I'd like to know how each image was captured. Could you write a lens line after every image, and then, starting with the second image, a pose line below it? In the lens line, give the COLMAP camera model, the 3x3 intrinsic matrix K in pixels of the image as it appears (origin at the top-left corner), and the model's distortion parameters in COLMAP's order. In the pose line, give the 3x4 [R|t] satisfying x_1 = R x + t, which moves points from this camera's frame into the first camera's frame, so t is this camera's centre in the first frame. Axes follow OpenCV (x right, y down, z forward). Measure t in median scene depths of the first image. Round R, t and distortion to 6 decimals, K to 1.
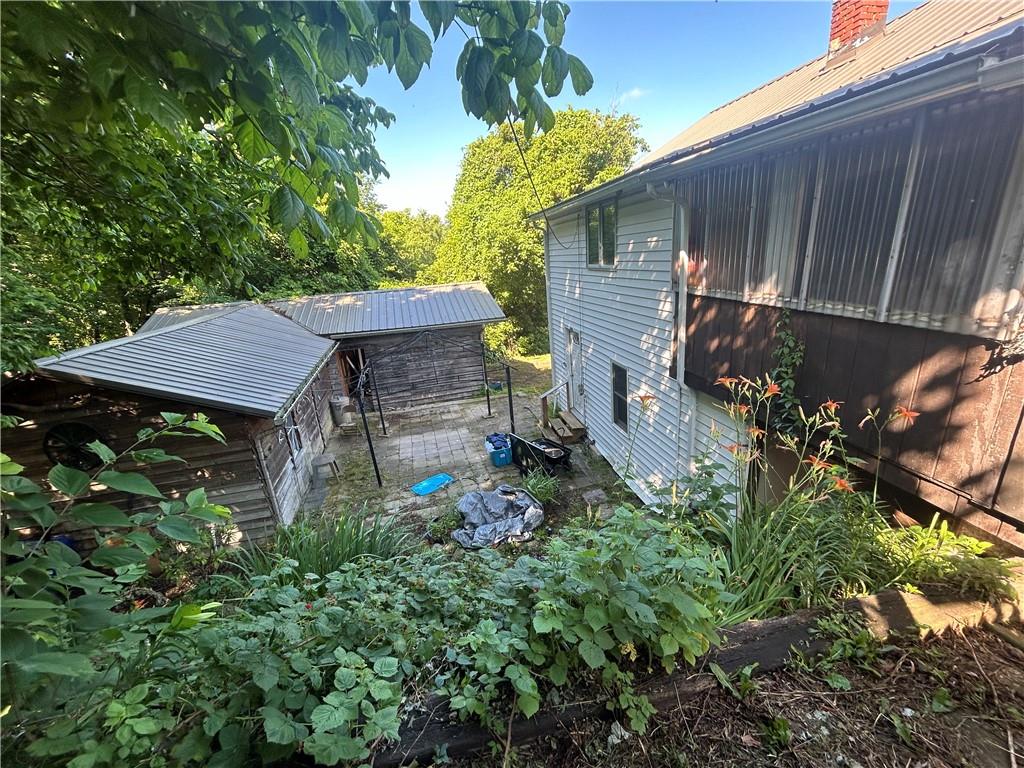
lens RADIAL K [[411.2, 0, 512.6], [0, 411.2, 388.5], [0, 0, 1]] dist [-0.002278, -0.000022]
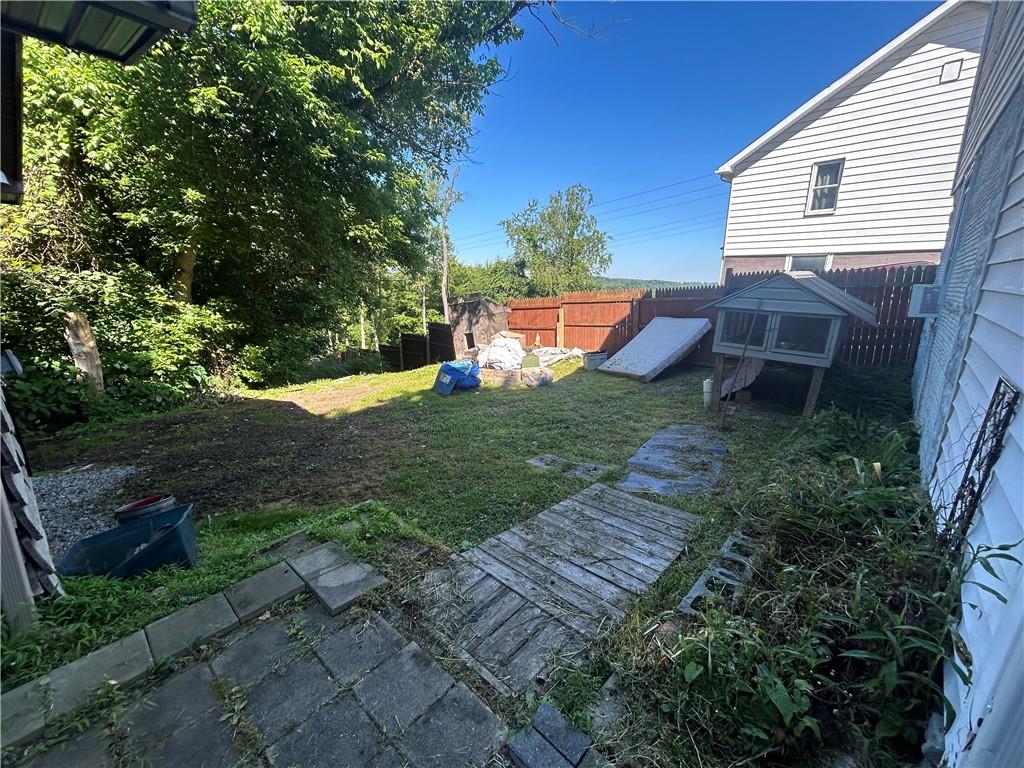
lens RADIAL K [[411.2, 0, 511.6], [0, 411.2, 383.3], [0, 0, 1]] dist [-0.002278, -0.000022]
pose [[0.815130, -0.052881, 0.576860, -0.004508], [0.109109, 0.992016, -0.063238, -0.026950], [-0.568910, 0.114488, 0.814392, 0.496798]]
